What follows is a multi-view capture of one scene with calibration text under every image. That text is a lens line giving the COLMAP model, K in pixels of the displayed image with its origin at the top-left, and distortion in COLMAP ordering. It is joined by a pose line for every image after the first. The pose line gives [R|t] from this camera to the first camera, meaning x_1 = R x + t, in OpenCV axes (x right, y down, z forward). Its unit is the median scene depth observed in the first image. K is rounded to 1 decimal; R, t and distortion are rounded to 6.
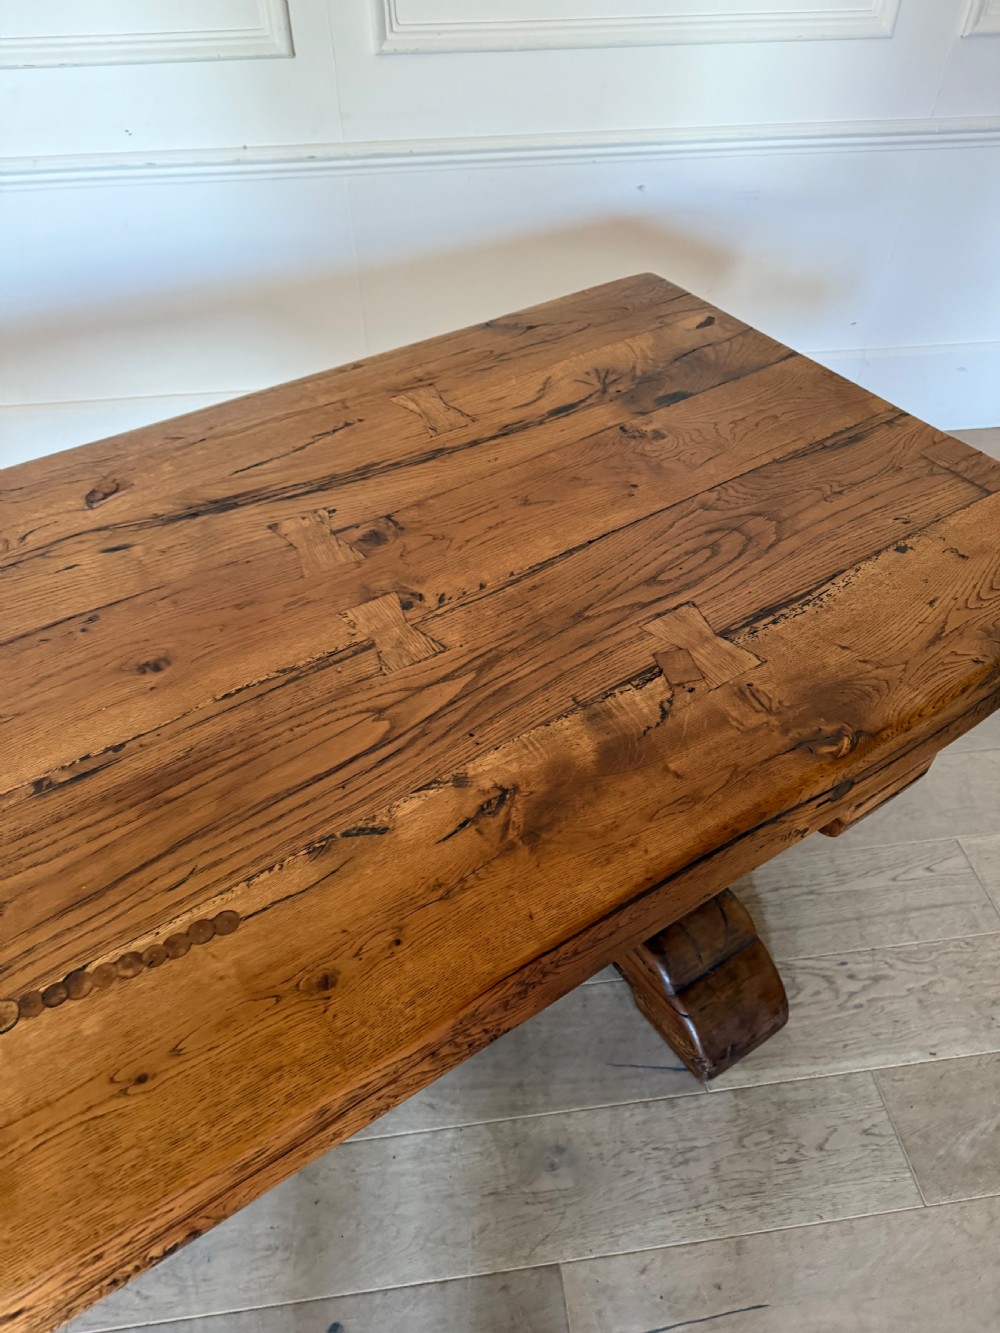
lens RADIAL K [[938.7, 0, 503.6], [0, 938.7, 672.0], [0, 0, 1]] dist [0.057240, -0.075250]
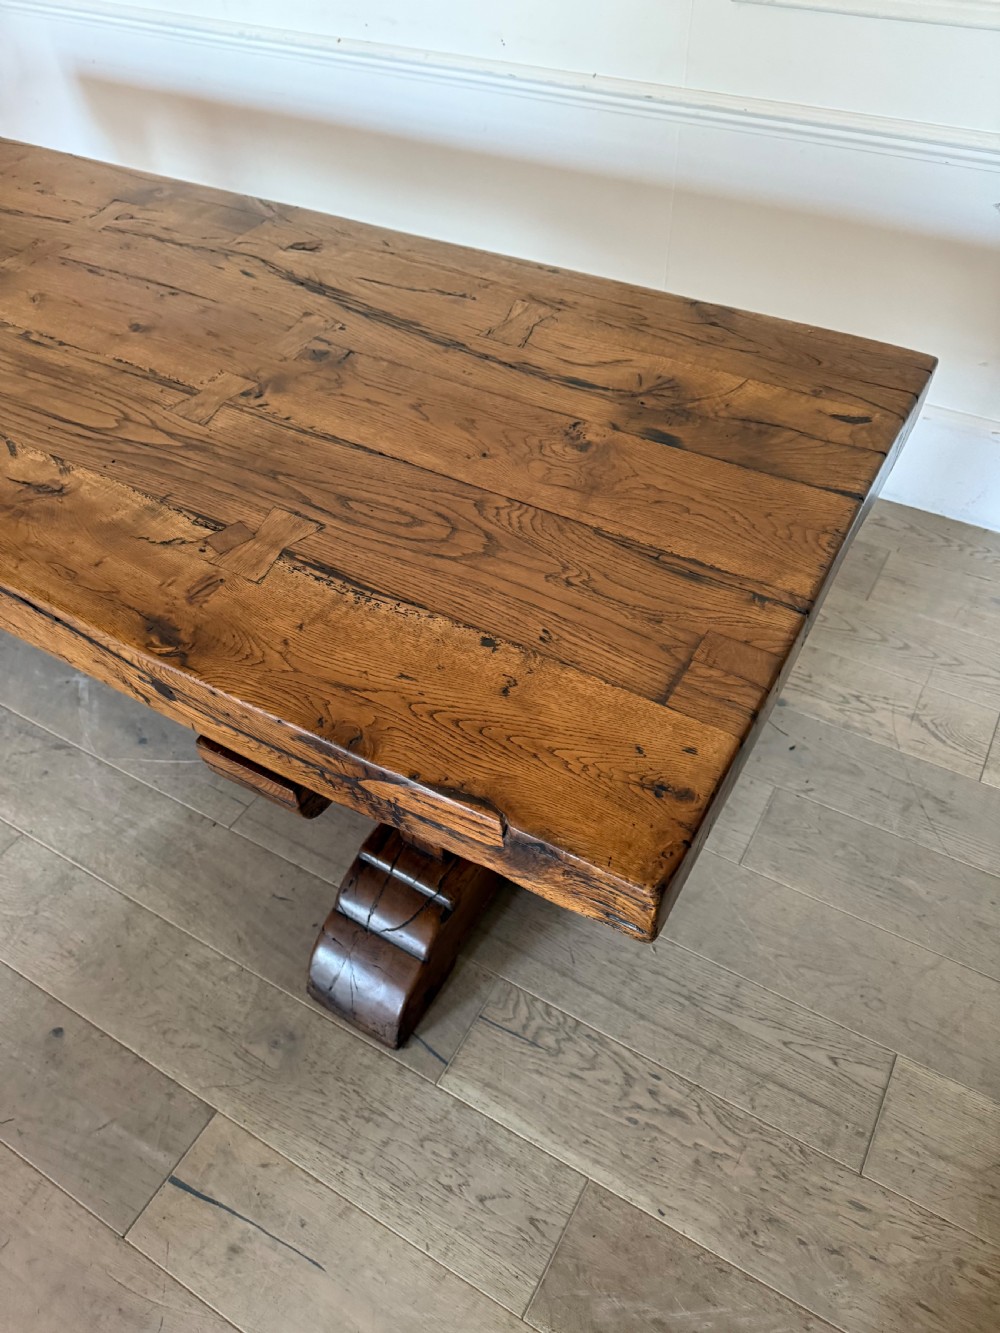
lens RADIAL K [[938.7, 0, 504.0], [0, 938.7, 673.8], [0, 0, 1]] dist [0.057240, -0.075250]
pose [[0.425863, 0.662025, -0.616736, 1.045290], [-0.625654, 0.707872, 0.327833, -0.429433], [0.653604, 0.246251, 0.715655, 0.430271]]
